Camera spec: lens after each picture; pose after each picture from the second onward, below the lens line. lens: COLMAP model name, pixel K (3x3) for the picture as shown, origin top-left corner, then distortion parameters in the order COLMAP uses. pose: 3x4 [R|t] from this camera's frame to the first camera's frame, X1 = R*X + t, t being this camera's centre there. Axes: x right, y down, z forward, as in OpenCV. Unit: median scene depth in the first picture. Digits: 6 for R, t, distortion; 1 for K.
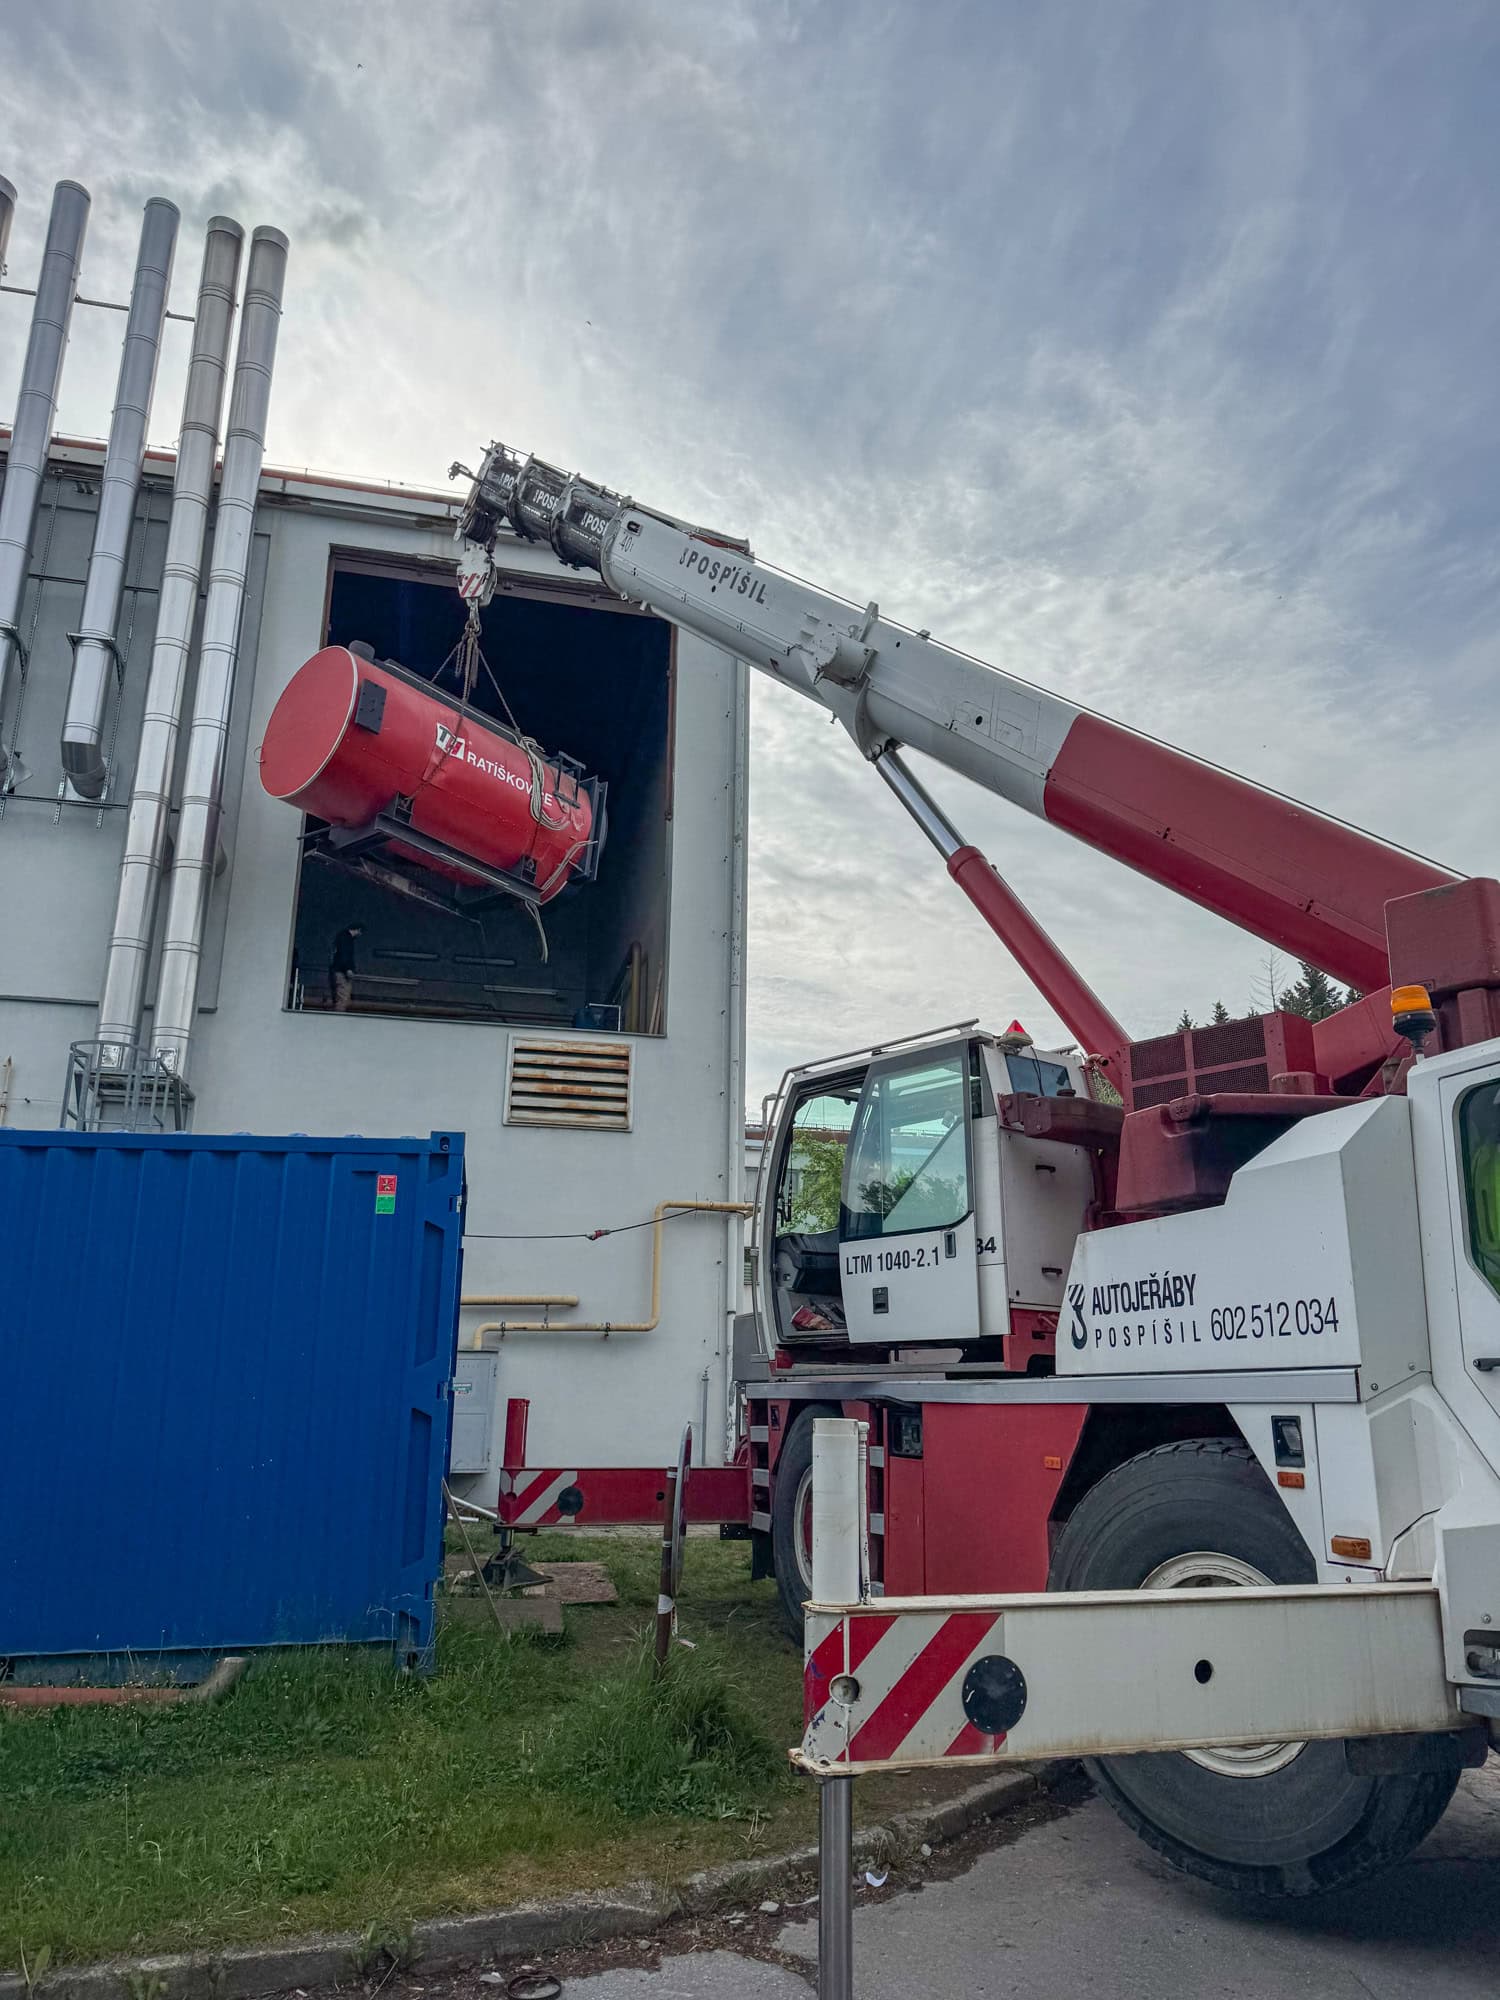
lens RADIAL K [[1419.6, 0, 755.2], [0, 1419.6, 1003.6], [0, 0, 1]] dist [0.031907, -0.040674]
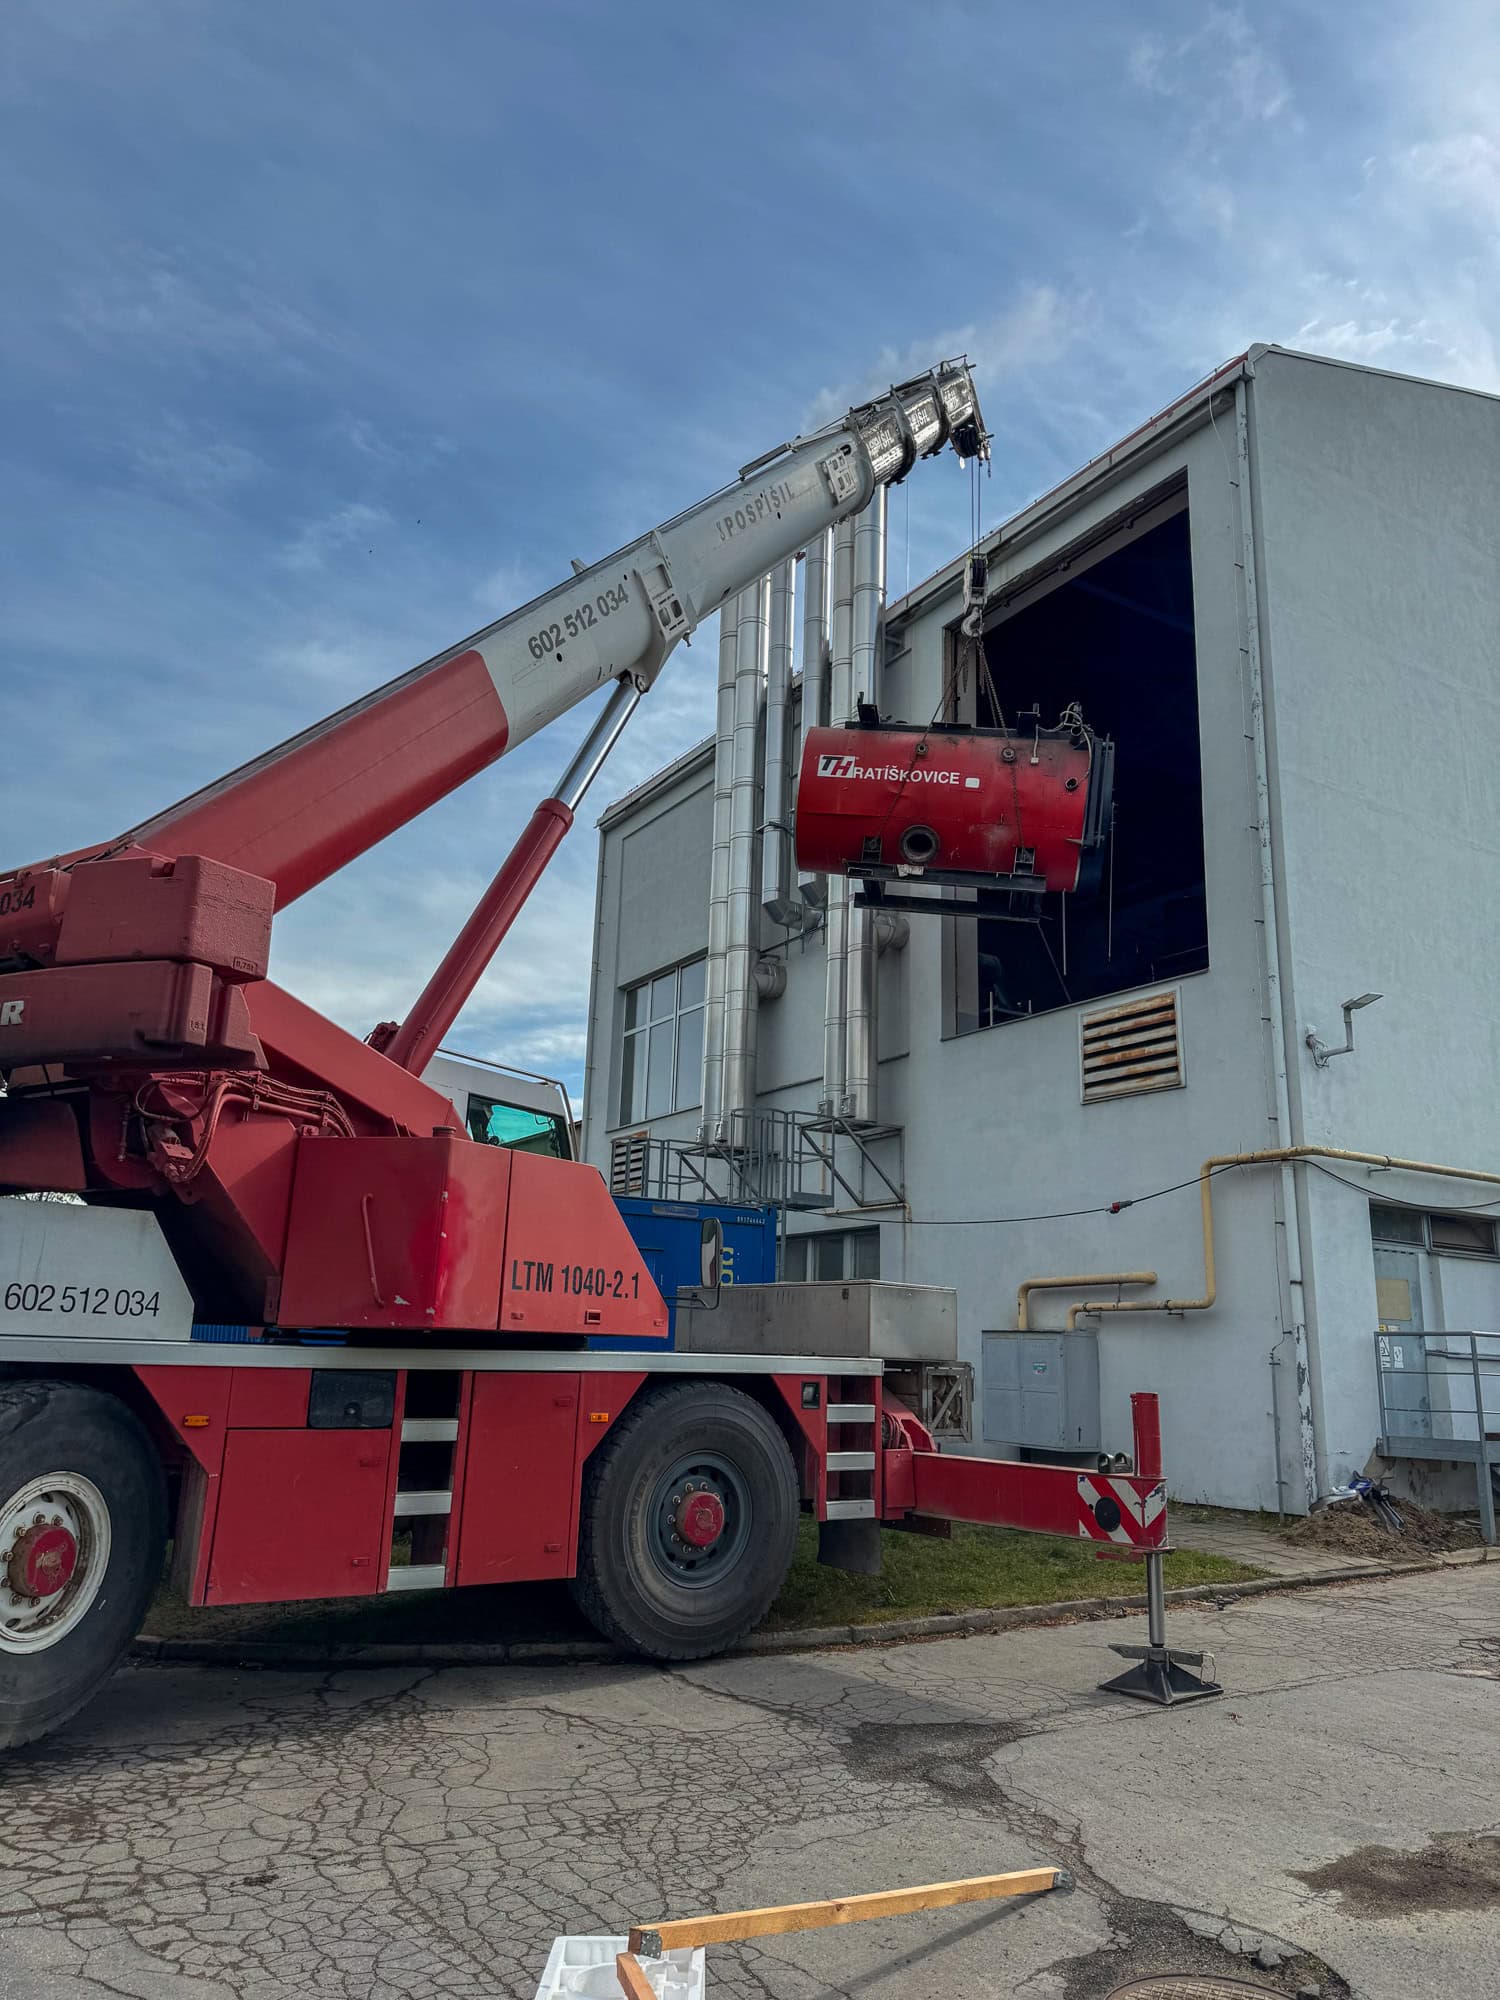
lens RADIAL K [[1419.6, 0, 754.3], [0, 1419.6, 994.7], [0, 0, 1]] dist [0.031907, -0.040674]
pose [[0.281329, -0.233363, -0.930804, 0.690560], [0.228819, 0.958314, -0.171102, 0.127211], [0.931931, -0.164849, 0.323000, 0.471105]]
